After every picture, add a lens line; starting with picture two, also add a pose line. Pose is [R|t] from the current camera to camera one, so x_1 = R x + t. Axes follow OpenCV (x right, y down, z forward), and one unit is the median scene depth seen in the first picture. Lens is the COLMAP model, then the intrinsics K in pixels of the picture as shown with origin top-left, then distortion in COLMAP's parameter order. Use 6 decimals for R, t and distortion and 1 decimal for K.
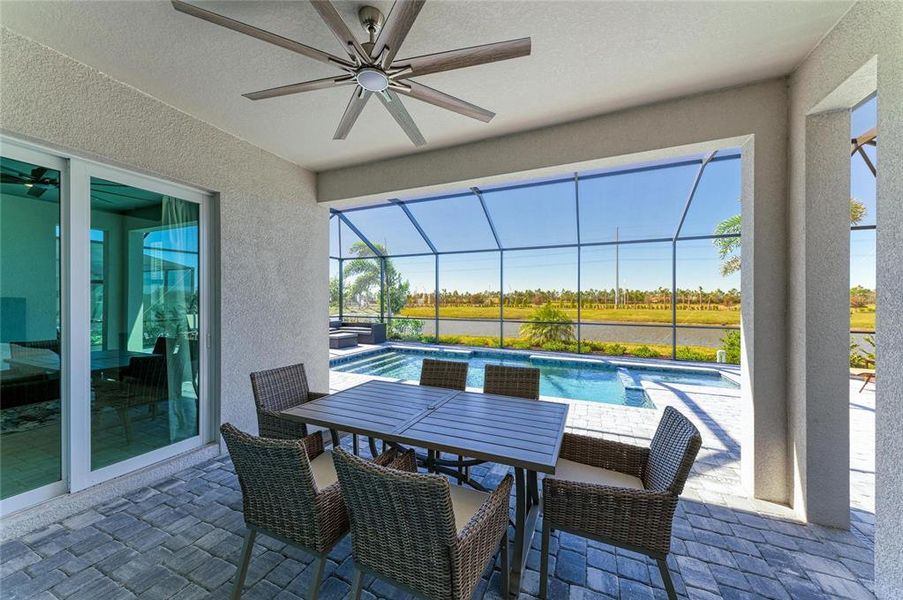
lens RADIAL K [[312.3, 0, 455.0], [0, 312.3, 301.4], [0, 0, 1]] dist [0.008367, 0.000056]
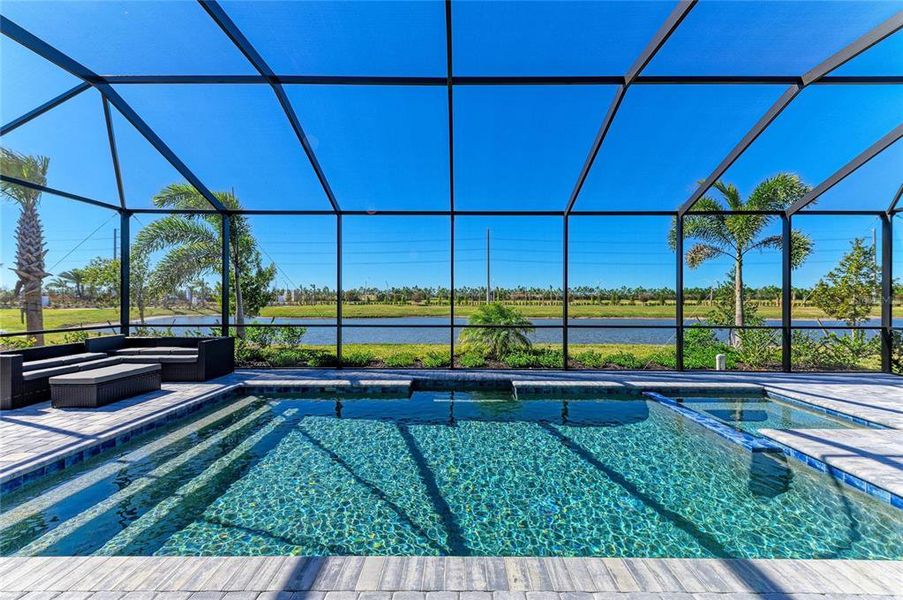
lens RADIAL K [[304.2, 0, 446.3], [0, 304.2, 297.9], [0, 0, 1]] dist [0.001326, 0.000023]
pose [[0.922563, -0.000624, 0.385847, -0.081038], [0.001957, 0.999993, -0.003062, 0.005924], [-0.385842, 0.003580, 0.922558, 0.356520]]
